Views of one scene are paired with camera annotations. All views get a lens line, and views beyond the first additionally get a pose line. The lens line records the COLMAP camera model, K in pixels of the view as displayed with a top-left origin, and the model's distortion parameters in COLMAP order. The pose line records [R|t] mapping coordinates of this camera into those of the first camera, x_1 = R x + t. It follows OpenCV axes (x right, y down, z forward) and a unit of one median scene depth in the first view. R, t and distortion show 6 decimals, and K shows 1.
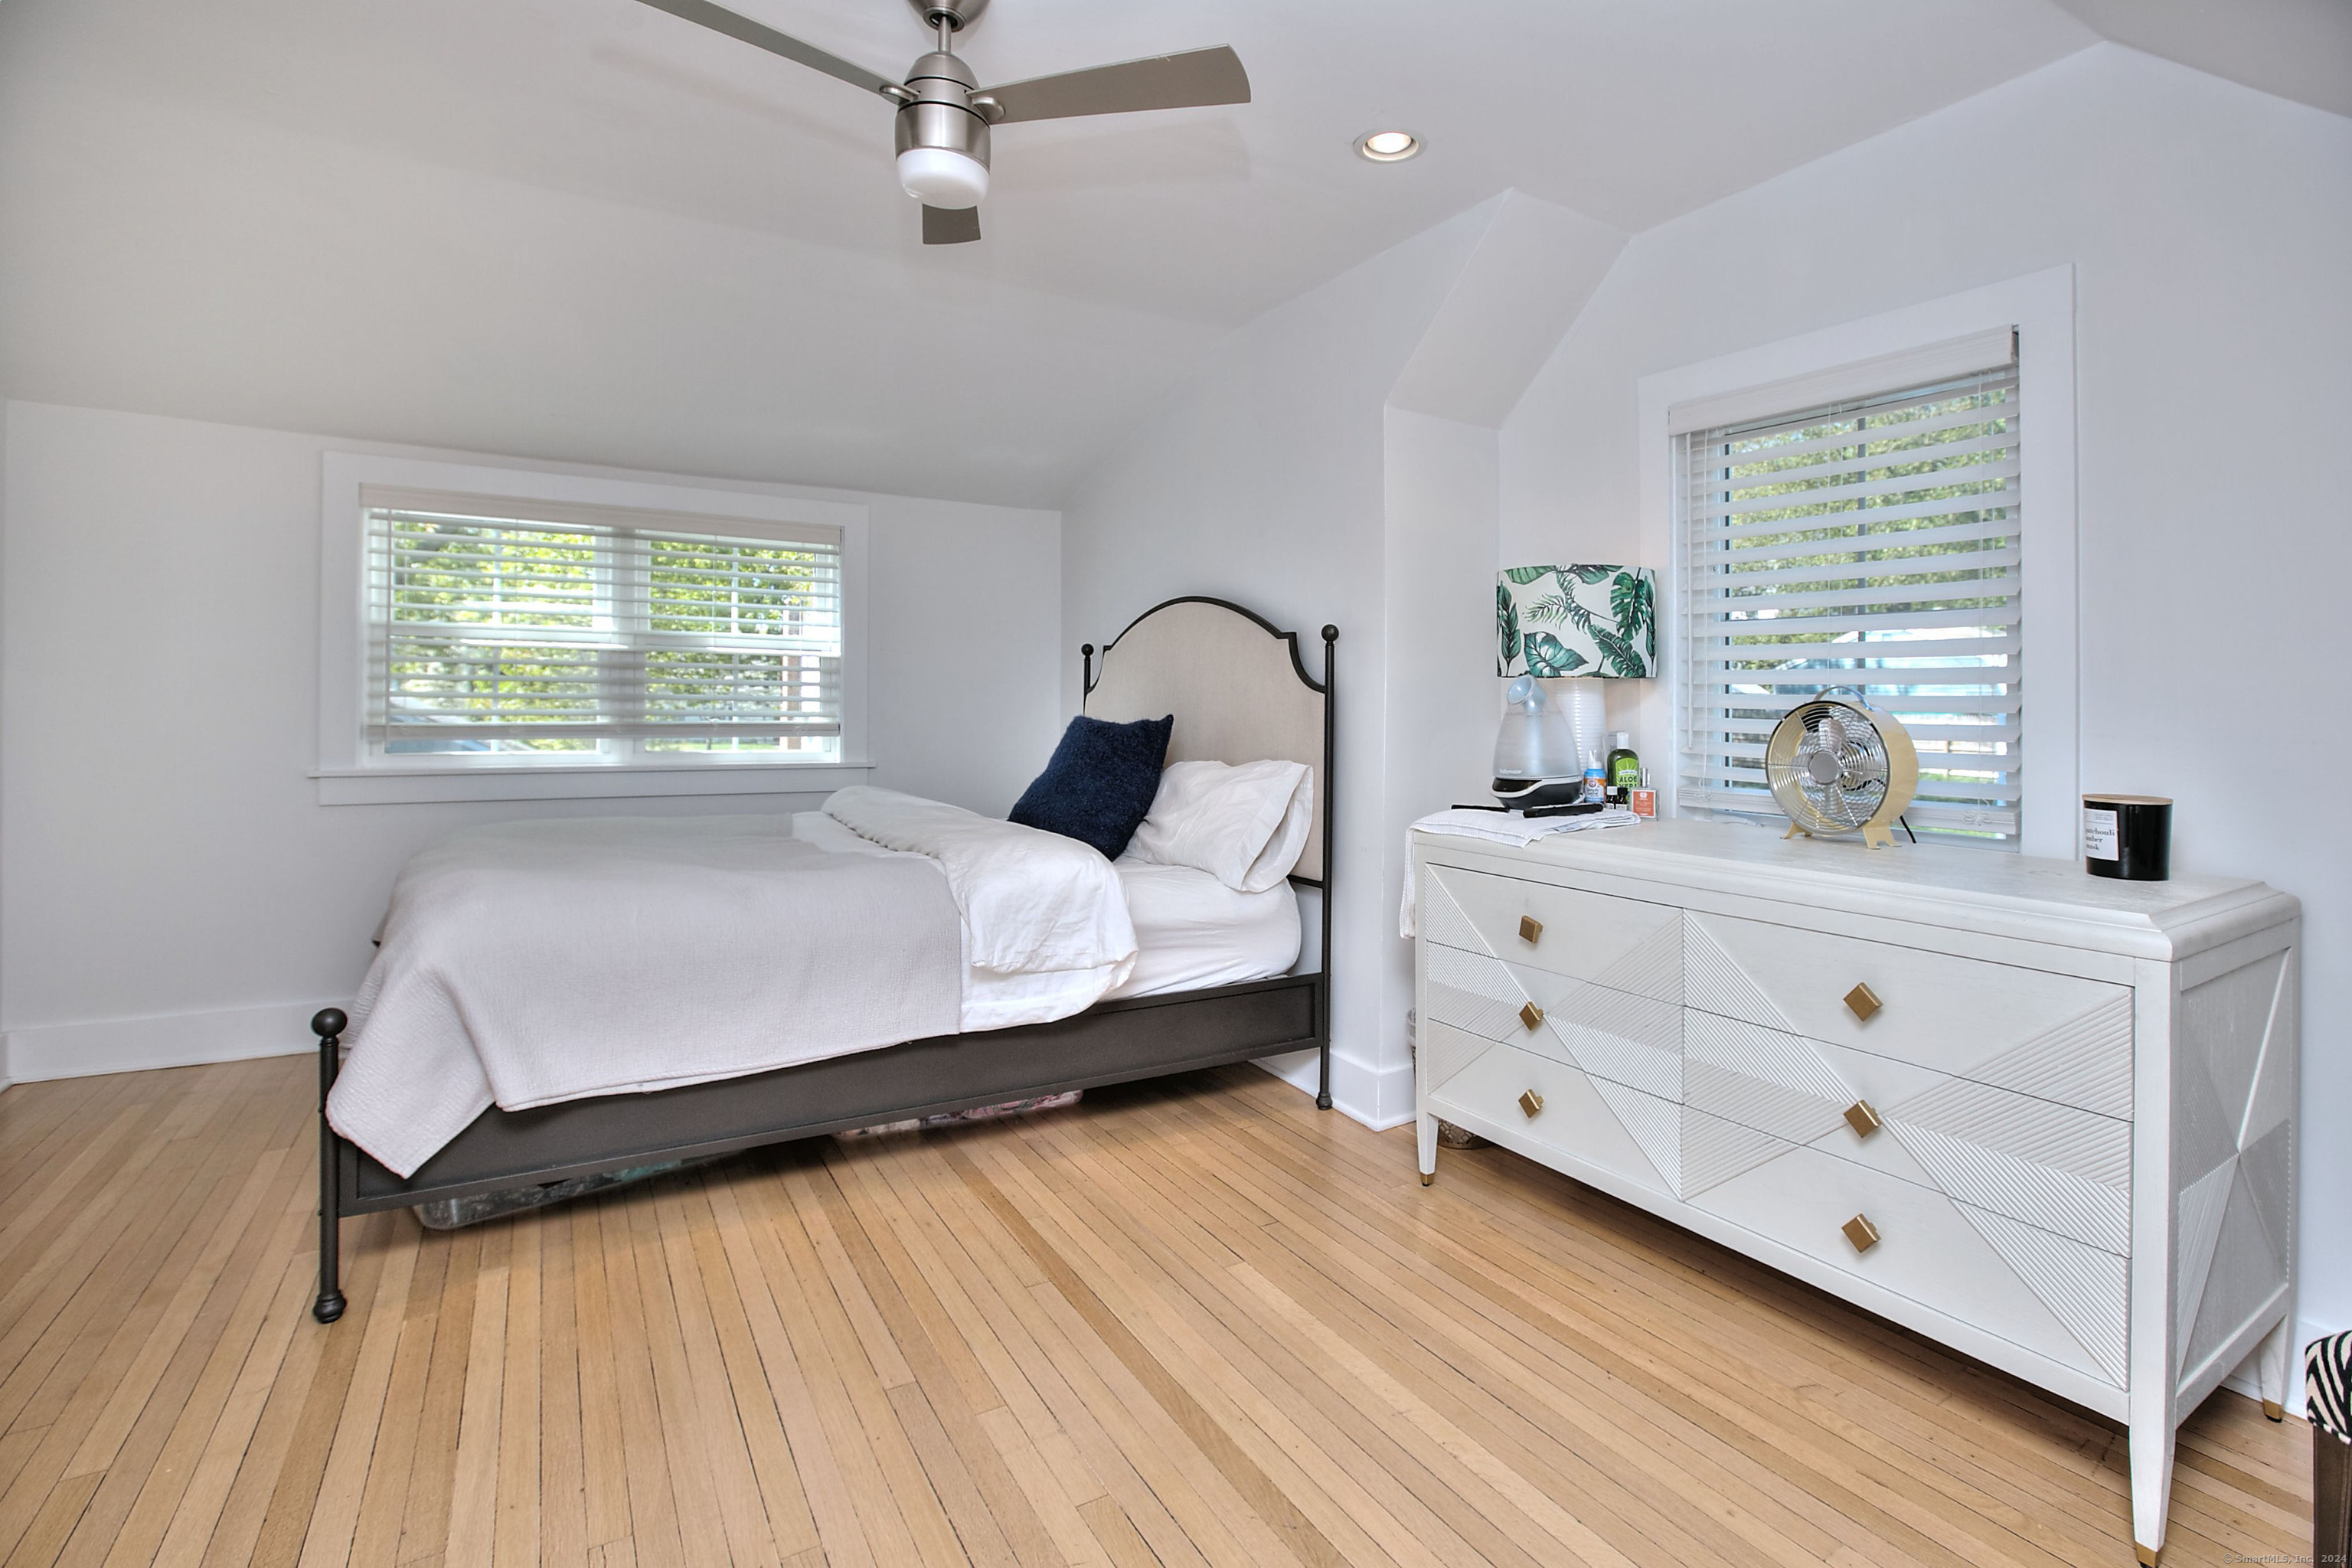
lens RADIAL K [[1130.8, 0, 1176.0], [0, 1130.8, 784.0], [0, 0, 1]] dist [-0.079342, 0.045242]
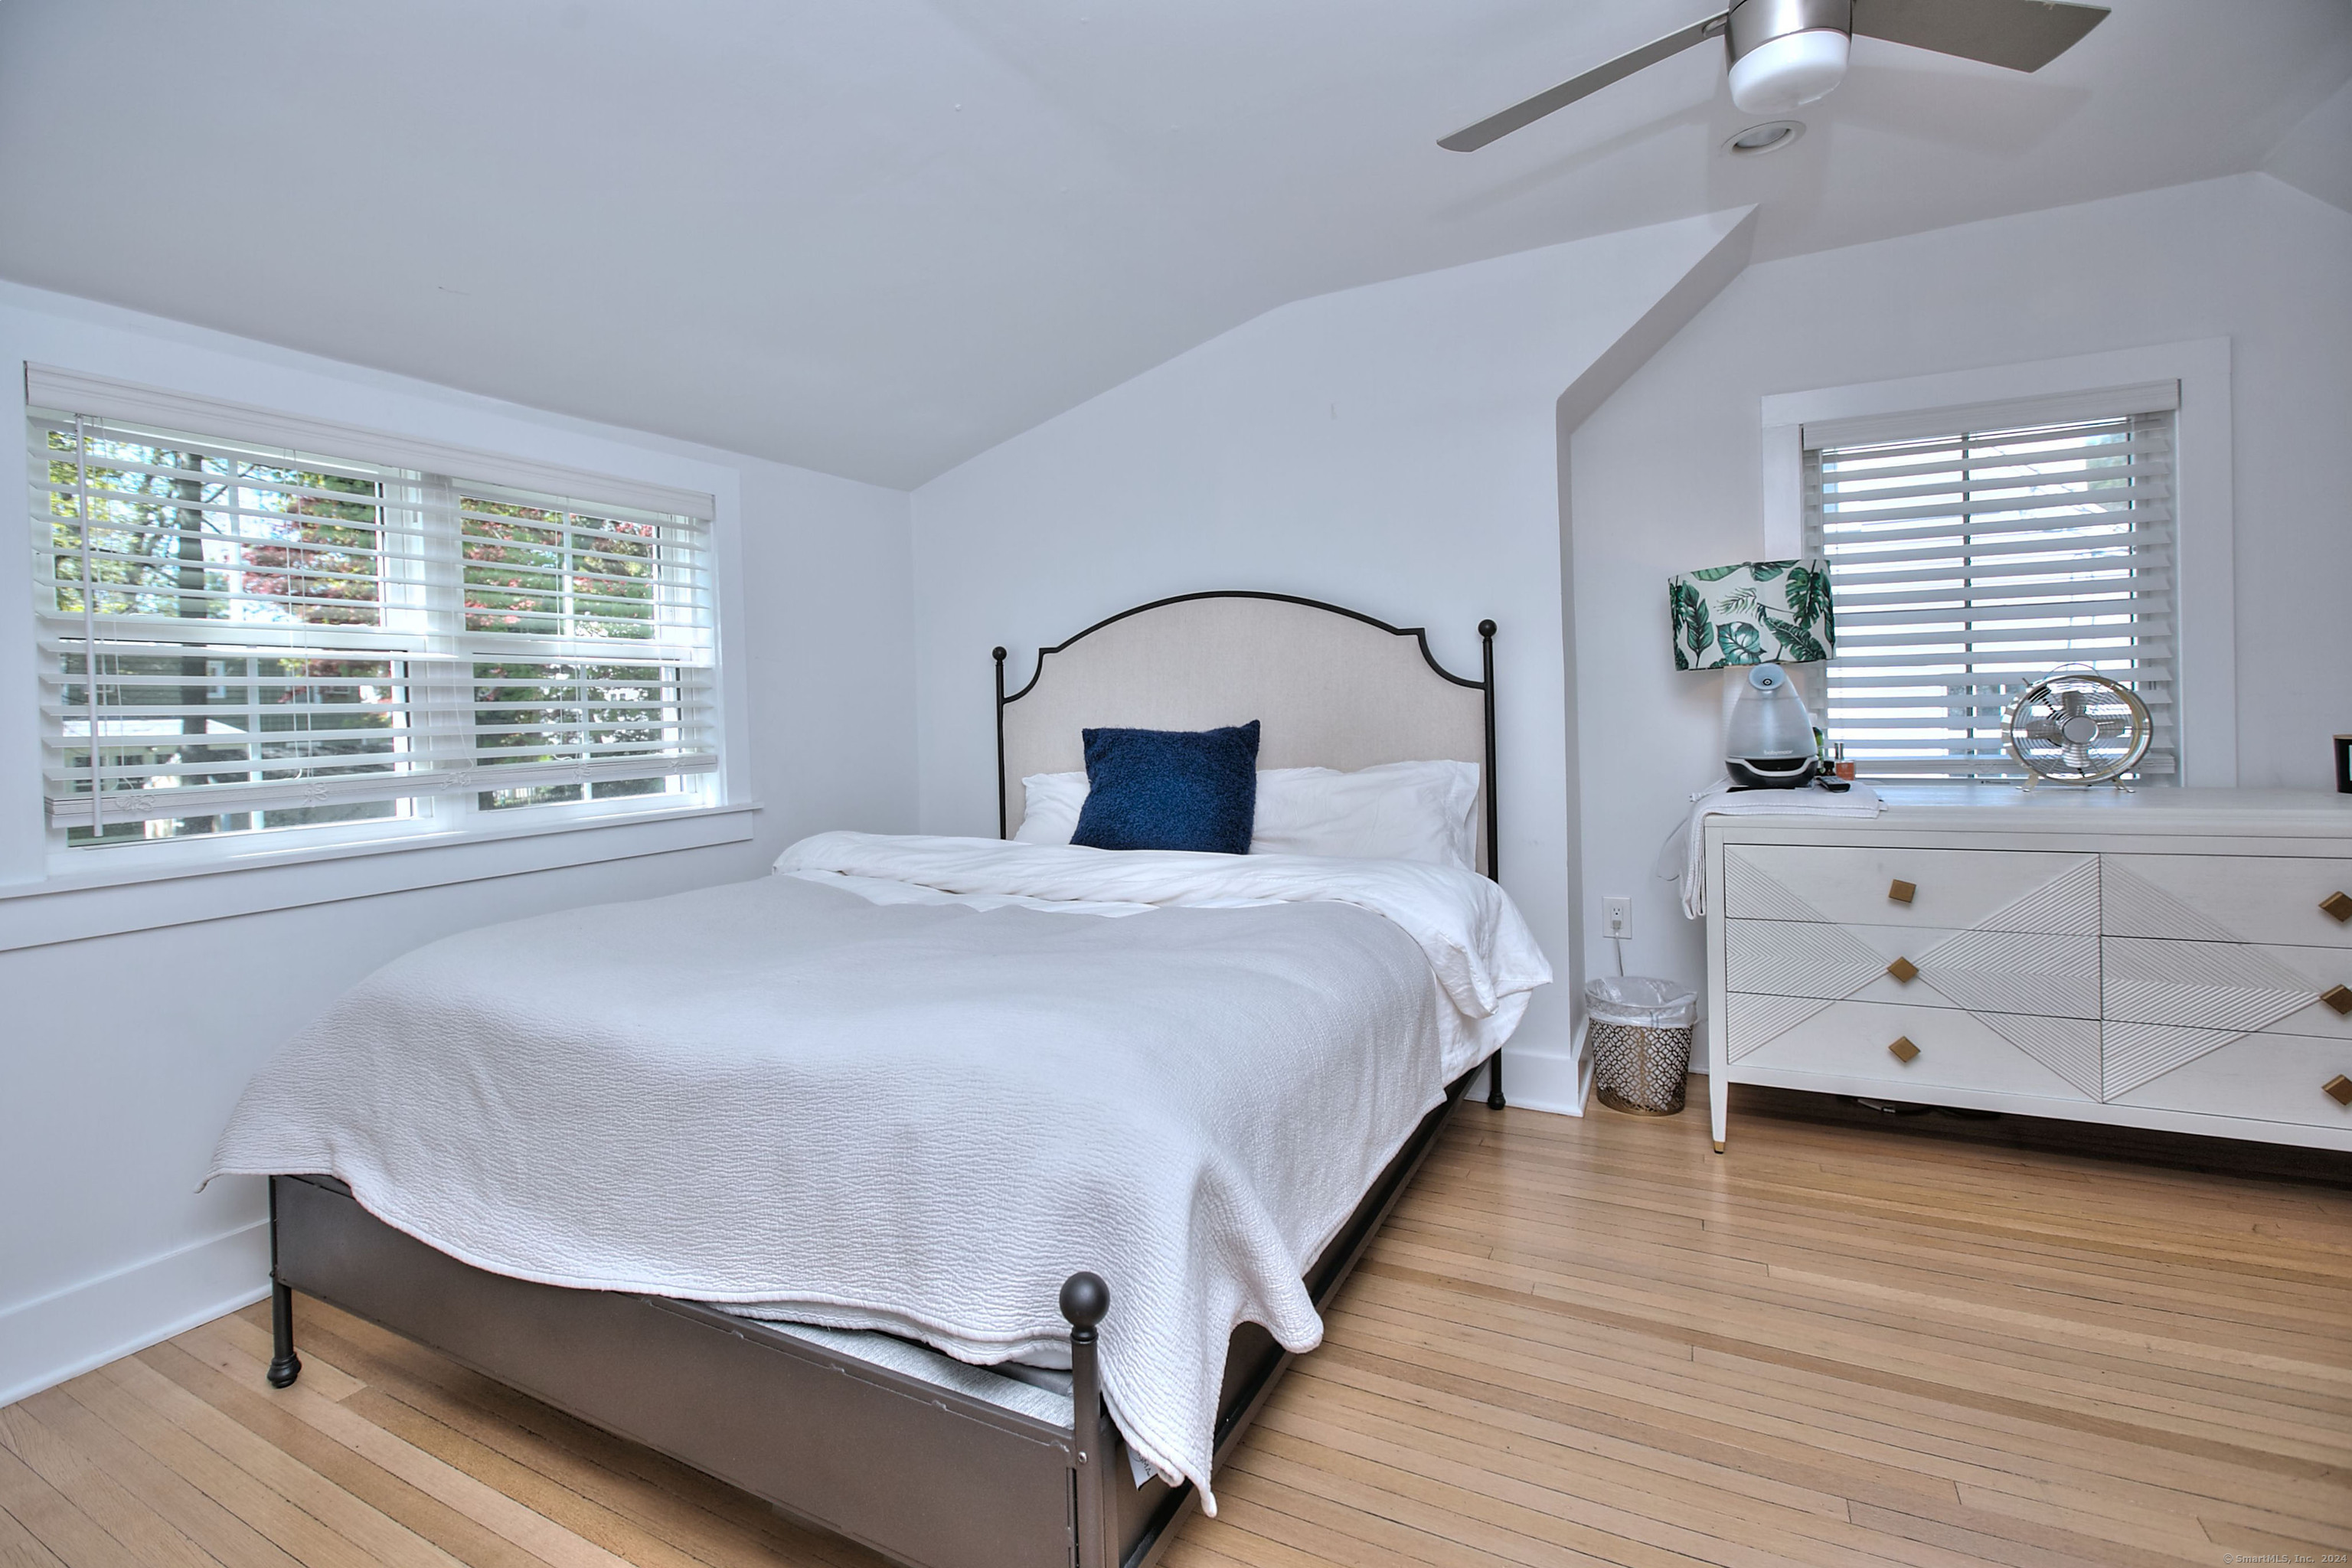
lens RADIAL K [[1127.4, 0, 1176.0], [0, 1127.4, 784.0], [0, 0, 1]] dist [-0.003787, -0.000741]
pose [[0.867179, -0.072202, 0.492735, -0.706786], [0.076700, 0.996992, 0.011106, -0.034223], [-0.492055, 0.028162, 0.870109, 0.326861]]
